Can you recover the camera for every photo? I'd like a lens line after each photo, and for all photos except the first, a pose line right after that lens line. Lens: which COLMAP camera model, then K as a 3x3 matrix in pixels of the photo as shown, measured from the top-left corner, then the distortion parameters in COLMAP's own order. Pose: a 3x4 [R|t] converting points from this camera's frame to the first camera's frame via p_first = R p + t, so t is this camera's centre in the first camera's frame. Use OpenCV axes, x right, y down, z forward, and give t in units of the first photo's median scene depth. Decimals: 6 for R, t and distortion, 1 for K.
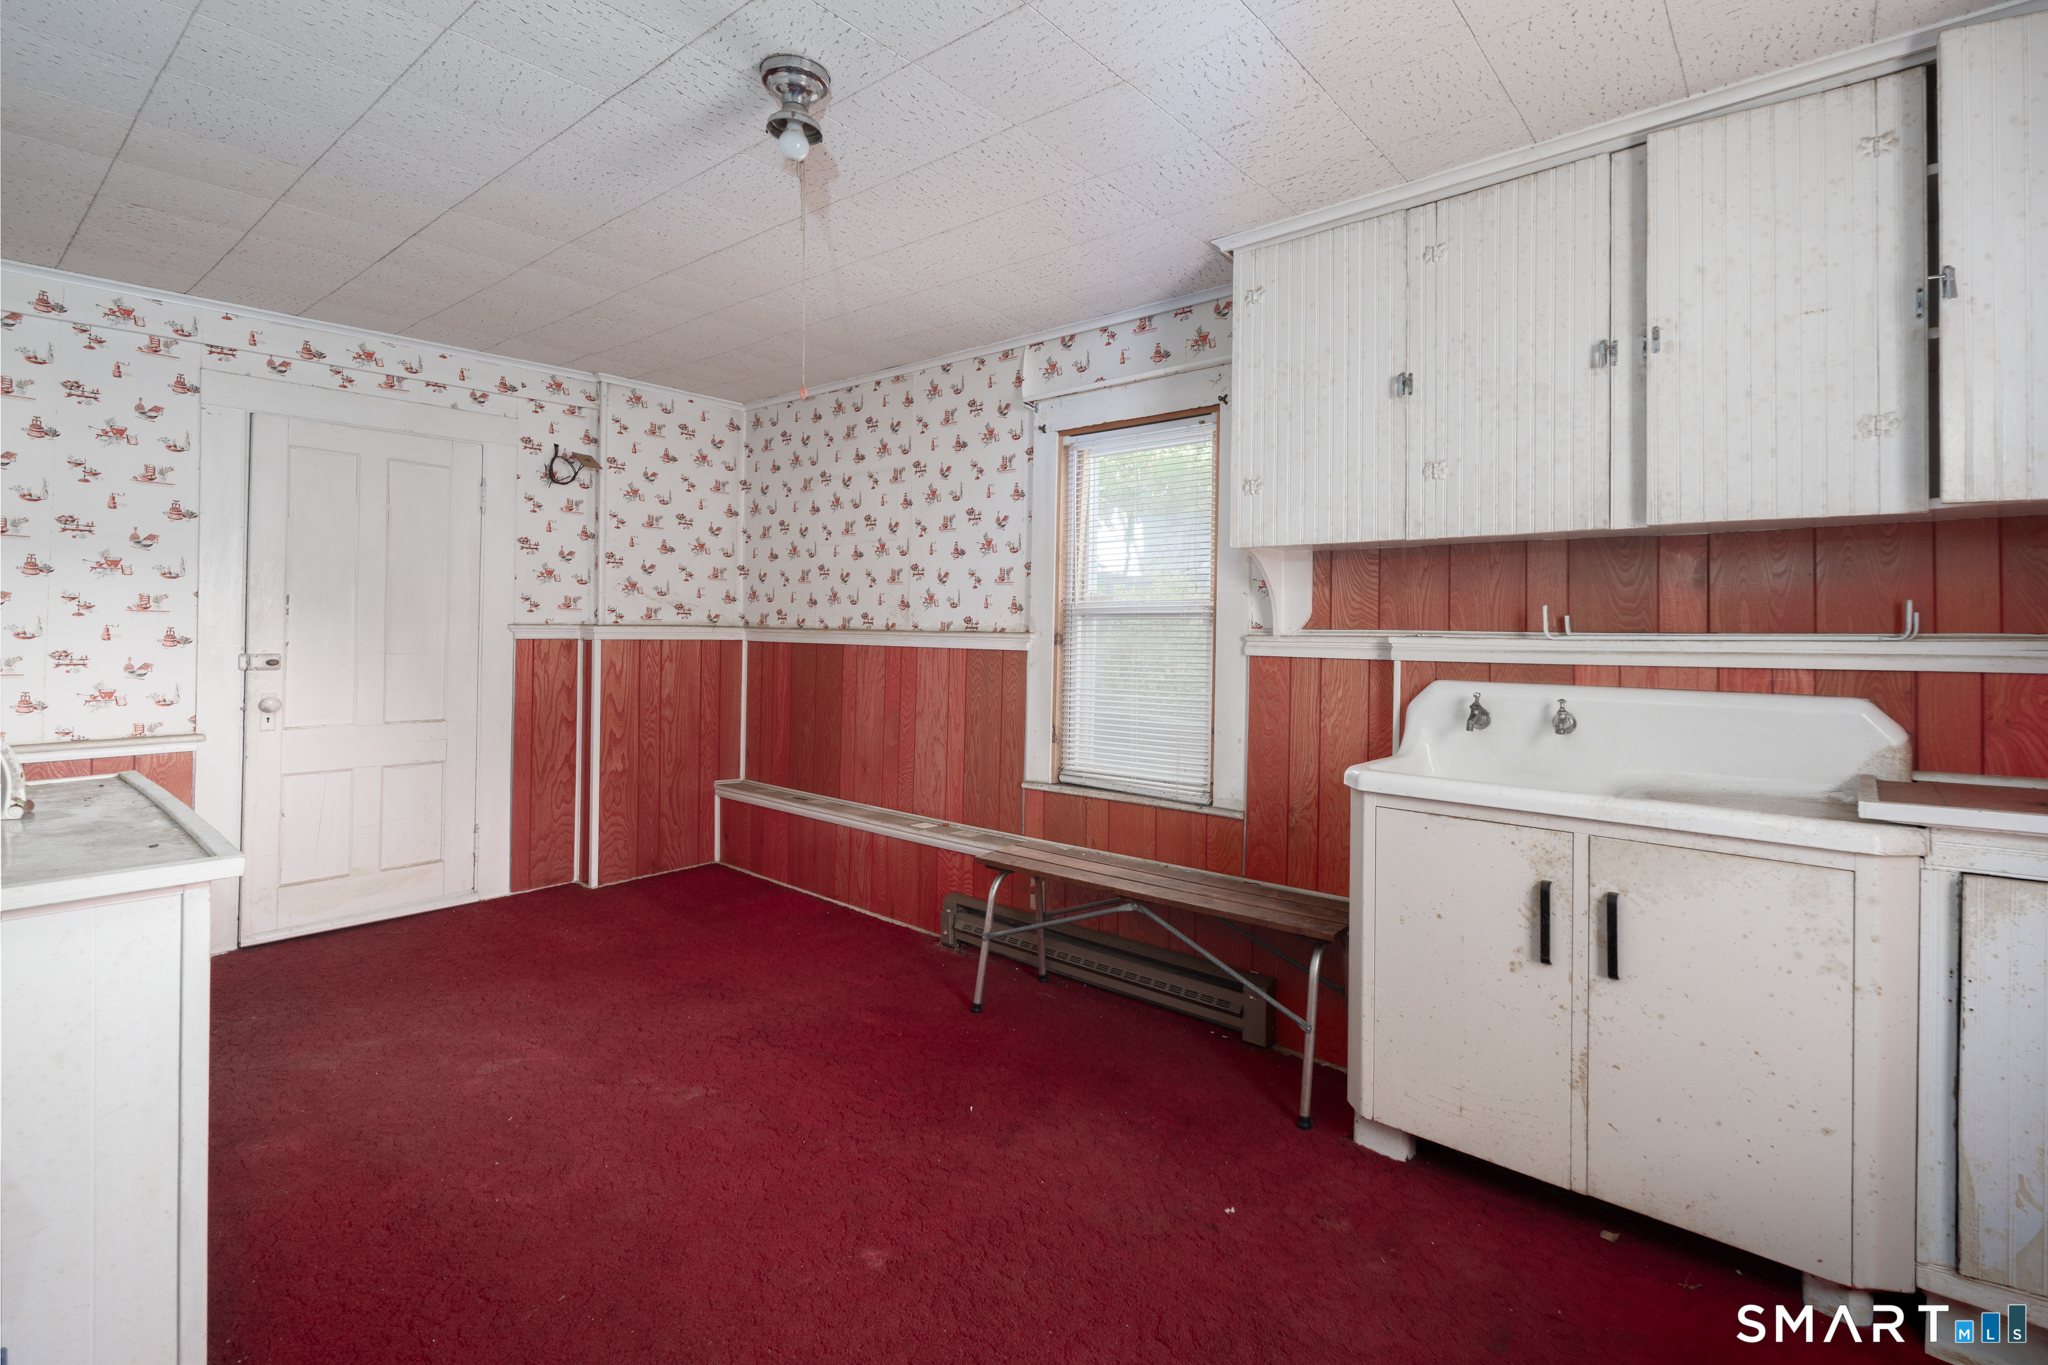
lens RADIAL K [[944.4, 0, 1060.4], [0, 944.4, 623.8], [0, 0, 1]] dist [-0.014558, -0.000219]
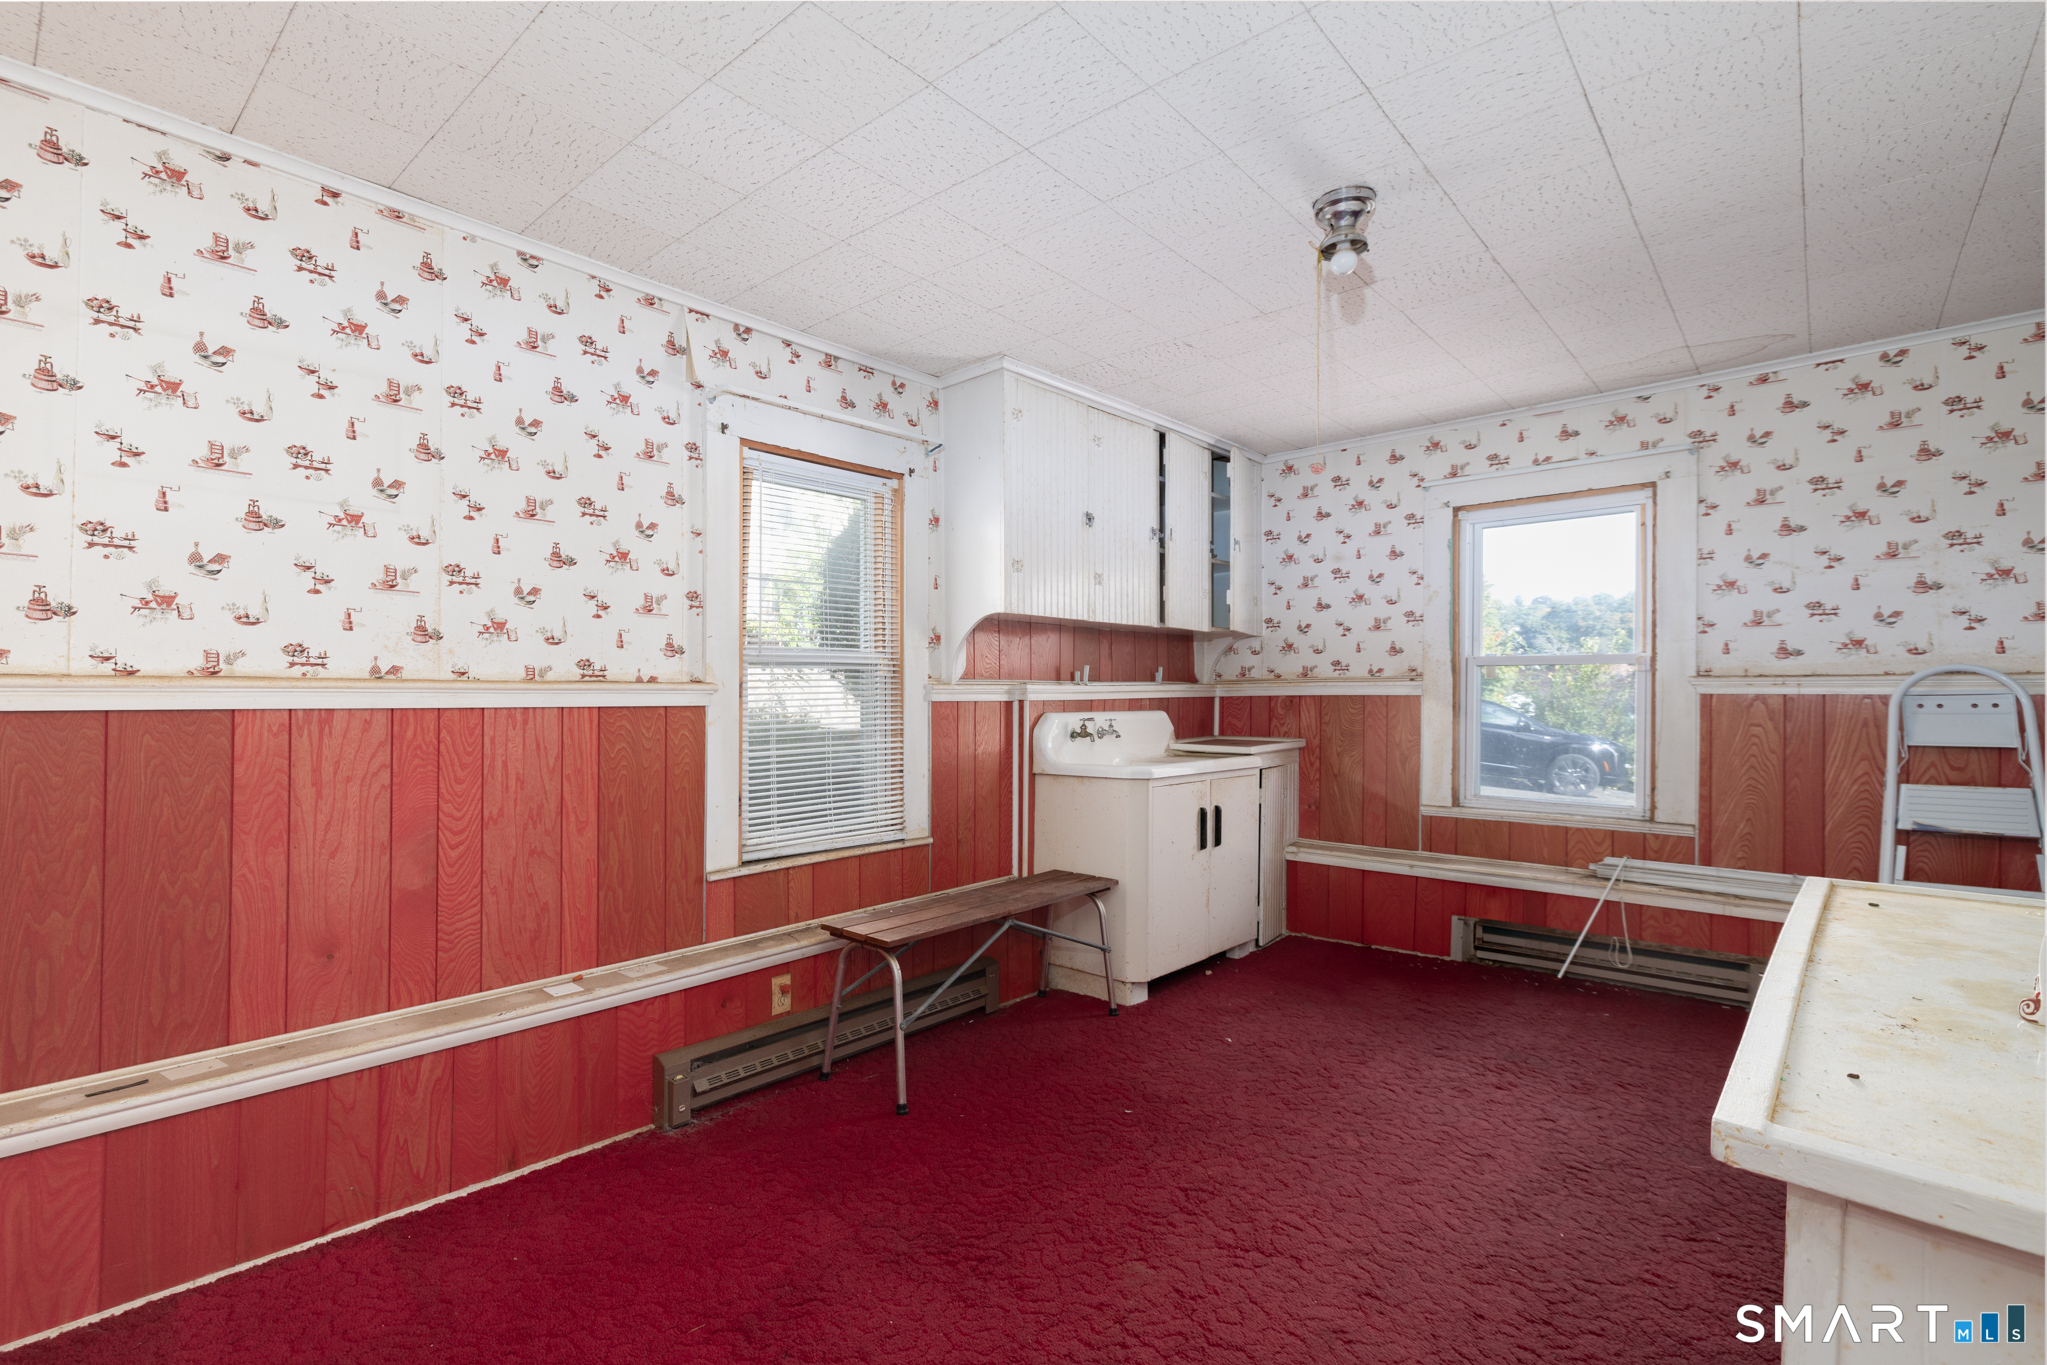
lens RADIAL K [[943.9, 0, 1025.9], [0, 943.9, 679.5], [0, 0, 1]] dist [-0.014558, -0.000219]
pose [[0.034384, -0.001282, 0.999408, -0.788756], [-0.010766, 0.999941, 0.001653, 0.002558], [-0.999351, -0.010816, 0.034368, 0.696763]]
